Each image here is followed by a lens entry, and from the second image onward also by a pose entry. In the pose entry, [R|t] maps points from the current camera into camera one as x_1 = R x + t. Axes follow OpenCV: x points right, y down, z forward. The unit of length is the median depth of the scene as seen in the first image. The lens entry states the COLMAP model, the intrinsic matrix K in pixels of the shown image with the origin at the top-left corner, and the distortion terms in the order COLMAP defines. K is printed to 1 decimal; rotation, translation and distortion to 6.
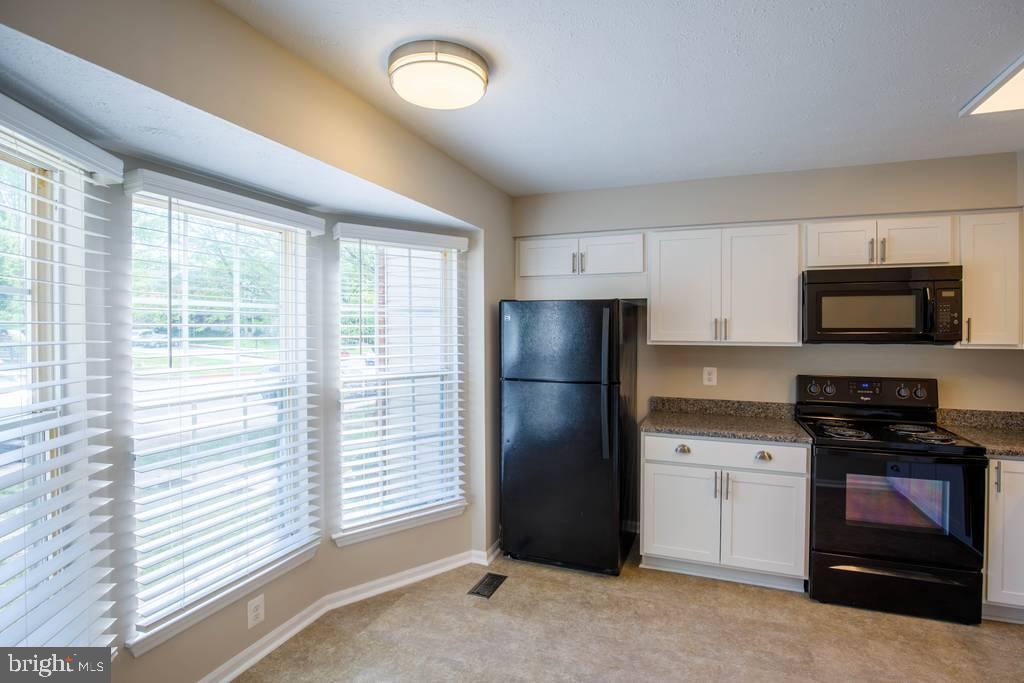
lens RADIAL K [[486.2, 0, 522.8], [0, 486.2, 328.4], [0, 0, 1]] dist [-0.035252, 0.006121]
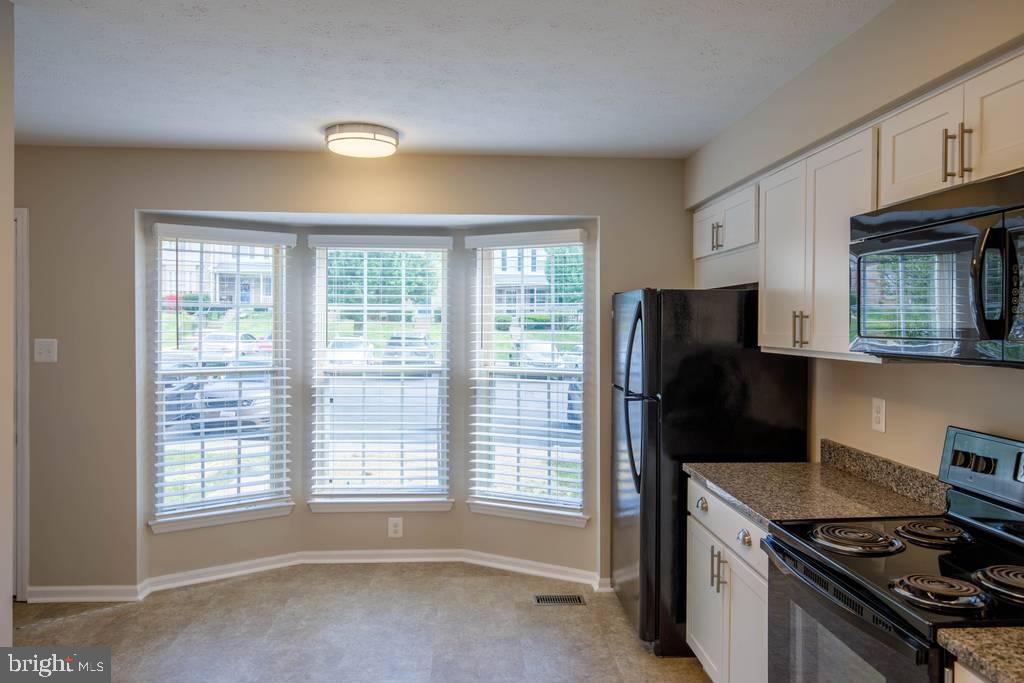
lens RADIAL K [[699.9, 0, 512.8], [0, 699.9, 327.9], [0, 0, 1]] dist [-0.001601, -0.000528]
pose [[0.425369, 0.005367, -0.905004, 1.098017], [-0.007564, 0.999969, 0.002375, 0.001264], [0.904989, 0.005835, 0.425396, 0.331875]]
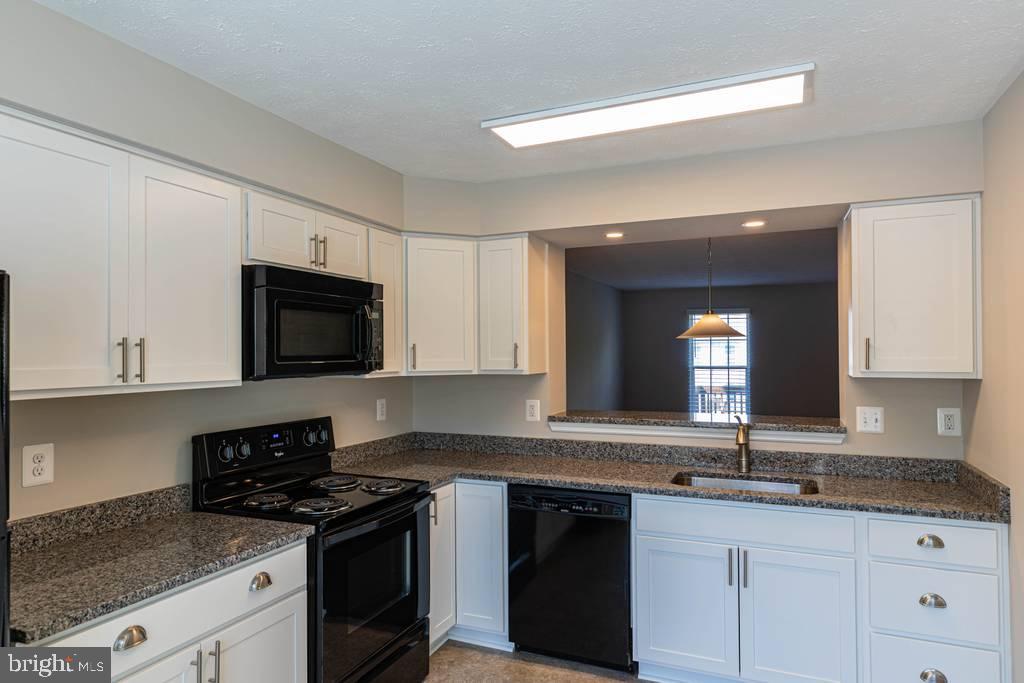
lens RADIAL K [[638.0, 0, 512.0], [0, 638.0, 341.5], [0, 0, 1]] dist [0.001333, 0.000968]
pose [[0.043528, 0.014559, 0.998946, -0.229386], [0.009040, 0.999847, -0.014966, -0.004269], [-0.999011, 0.009682, 0.043390, 0.622461]]
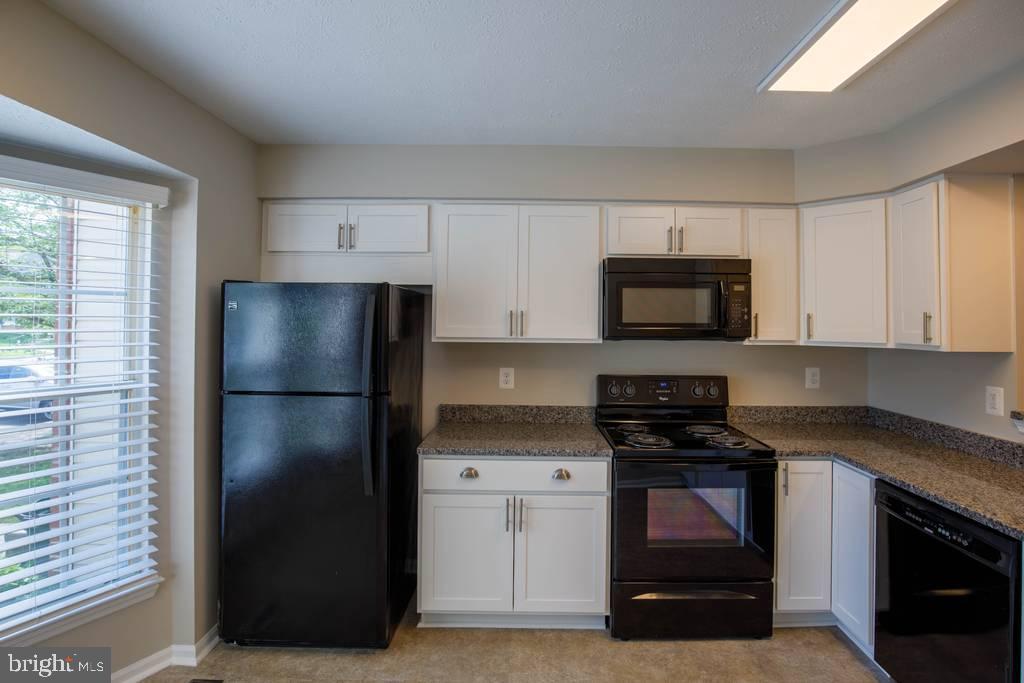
lens RADIAL K [[496.6, 0, 520.1], [0, 496.6, 310.3], [0, 0, 1]] dist [-0.025250, 0.000222]
pose [[0.936574, 0.014377, 0.350176, 0.117256], [-0.006475, 0.999697, -0.023728, -0.000818], [-0.350411, 0.019956, 0.936383, 0.194701]]
